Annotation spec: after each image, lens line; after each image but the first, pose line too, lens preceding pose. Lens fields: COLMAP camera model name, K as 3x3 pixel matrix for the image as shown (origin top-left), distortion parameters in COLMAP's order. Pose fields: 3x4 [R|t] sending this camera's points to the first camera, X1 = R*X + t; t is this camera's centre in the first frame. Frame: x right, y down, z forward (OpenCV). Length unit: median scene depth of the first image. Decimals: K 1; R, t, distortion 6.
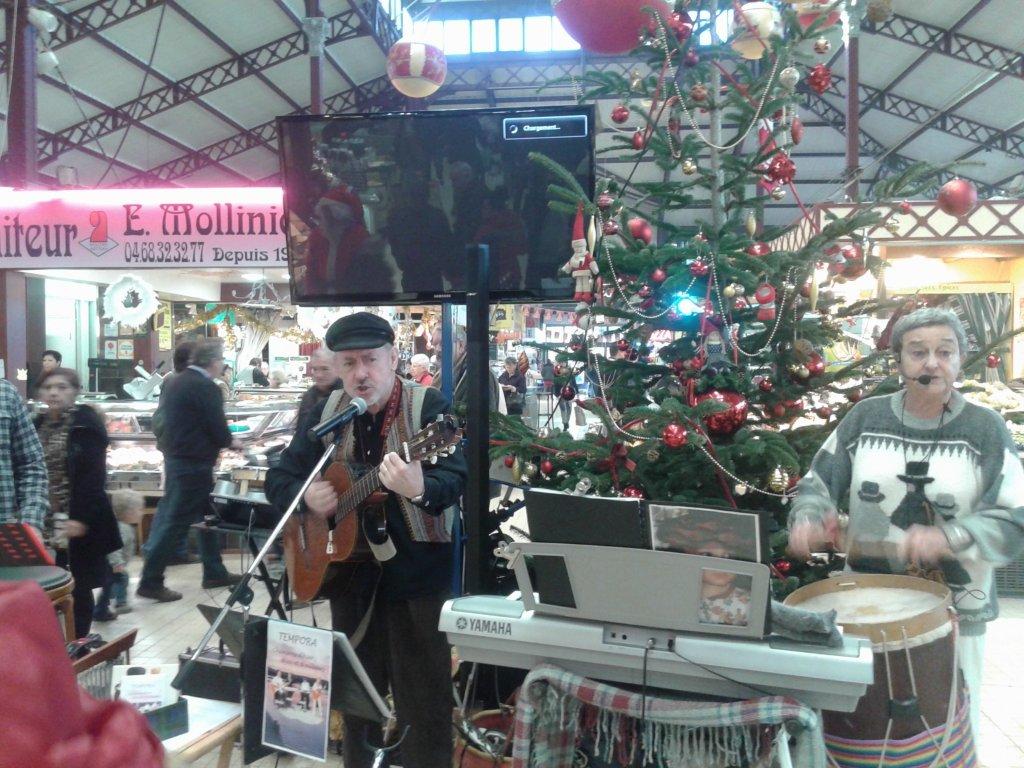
lens RADIAL K [[928.5, 0, 506.8], [0, 928.5, 390.2], [0, 0, 1]] dist [0.006883, 0.000000]
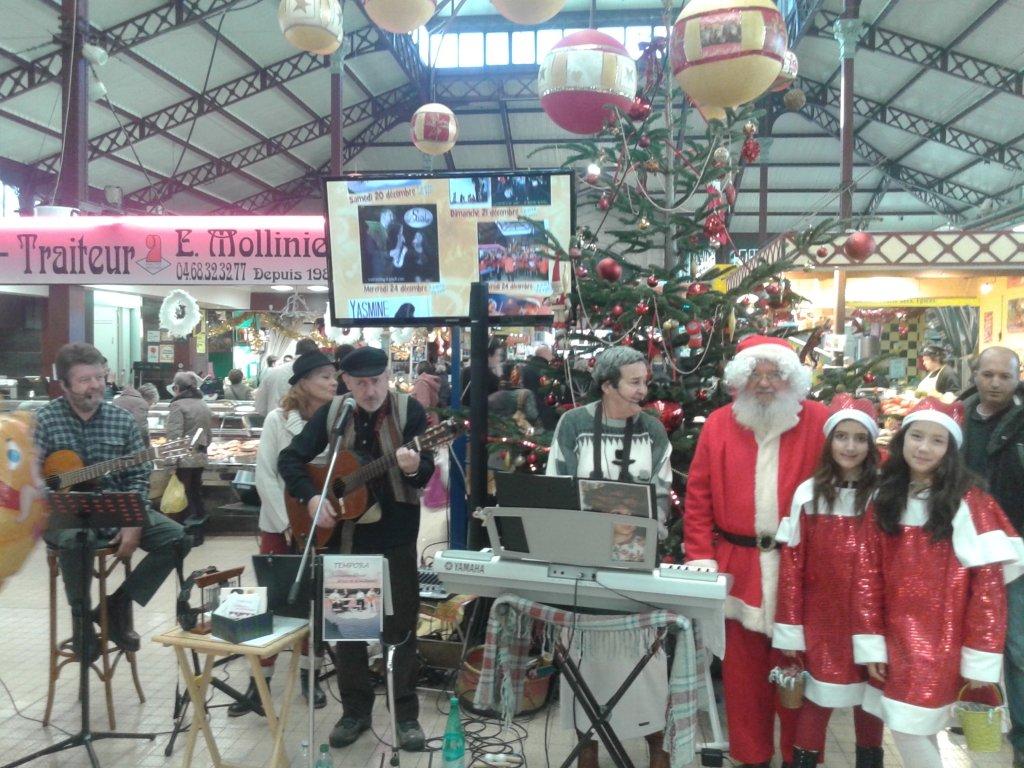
lens RADIAL K [[928.5, 0, 507.6], [0, 928.5, 382.2], [0, 0, 1]] dist [0.006883, 0.000000]
pose [[0.999888, 0.008518, -0.012287, 0.011716], [-0.008626, 0.999925, -0.008749, -0.005218], [0.012212, 0.008854, 0.999886, -0.135663]]
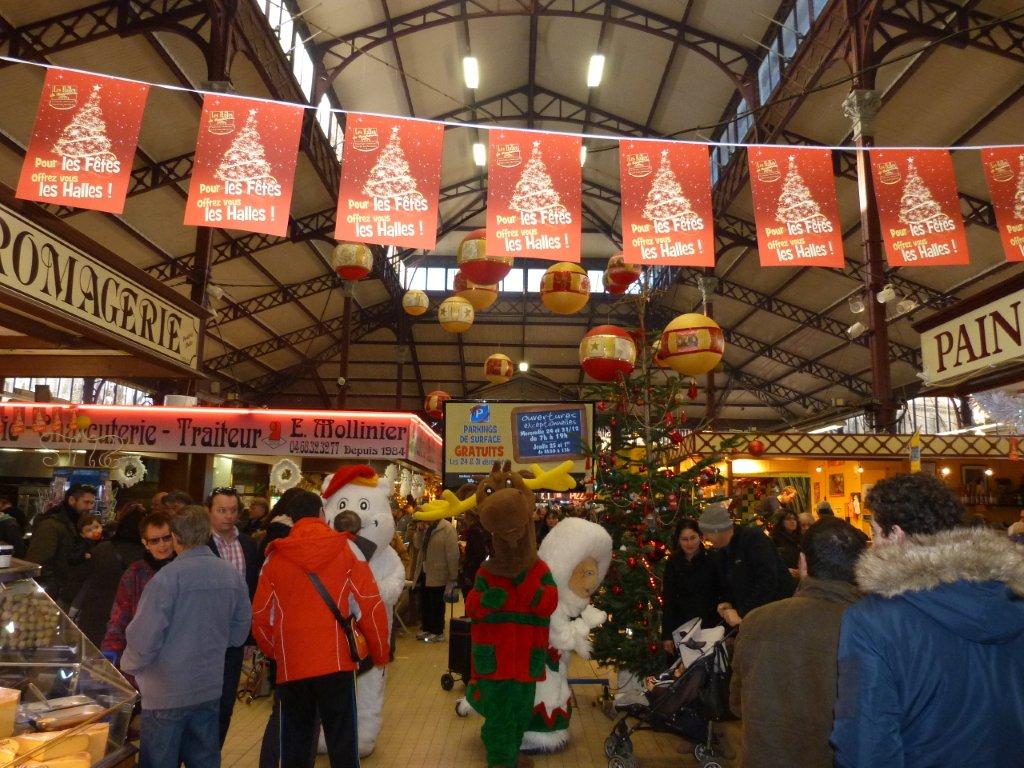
lens RADIAL K [[744.2, 0, 511.8], [0, 744.2, 392.1], [0, 0, 1]] dist [-0.040148, 0.028644]
pose [[0.995516, 0.036794, 0.087145, -0.132509], [-0.019755, 0.981805, -0.188860, -0.001045], [-0.092508, 0.186292, 0.978130, -0.352526]]
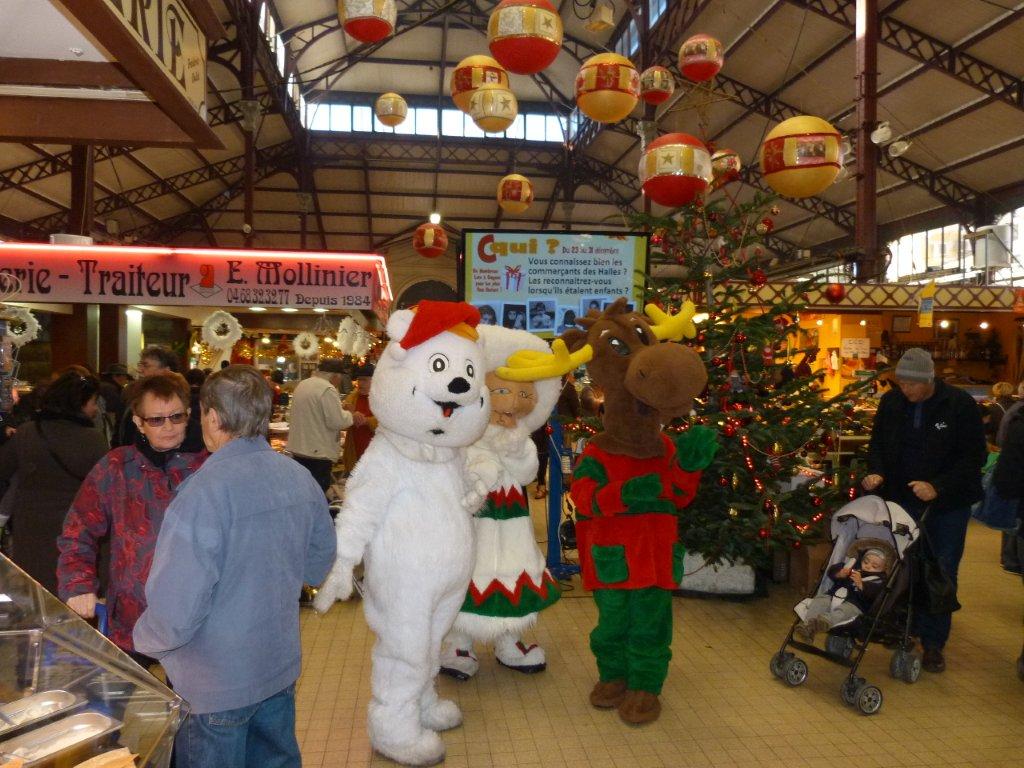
lens RADIAL K [[744.2, 0, 502.7], [0, 744.2, 381.0], [0, 0, 1]] dist [-0.040148, 0.028644]
pose [[0.974849, 0.008286, 0.222711, -0.254950], [-0.004371, 0.999827, -0.018063, -0.004941], [-0.222822, 0.016636, 0.974717, -0.143191]]
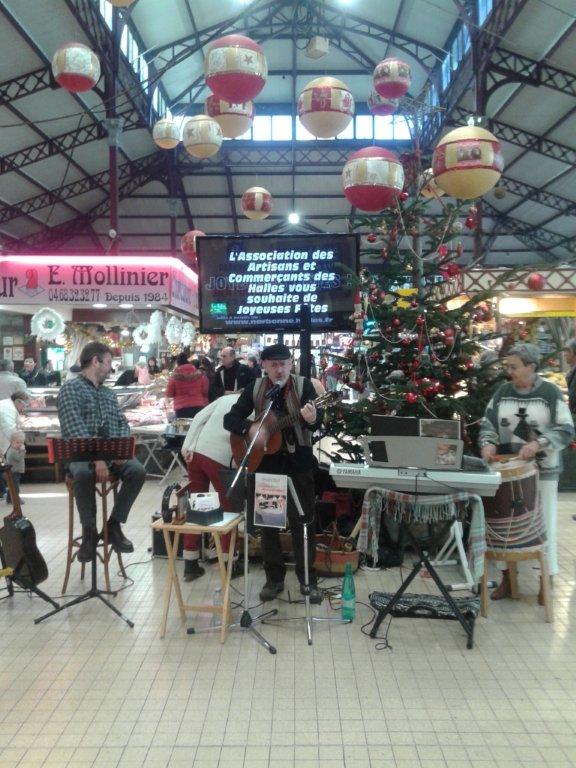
lens RADIAL K [[696.4, 0, 292.3], [0, 696.4, 377.5], [0, 0, 1]] dist [0.006883, 0.000000]
pose [[0.995321, -0.004940, 0.096495, -0.104541], [0.005305, 0.999980, -0.003524, 0.002296], [-0.096476, 0.004020, 0.995327, -0.249014]]
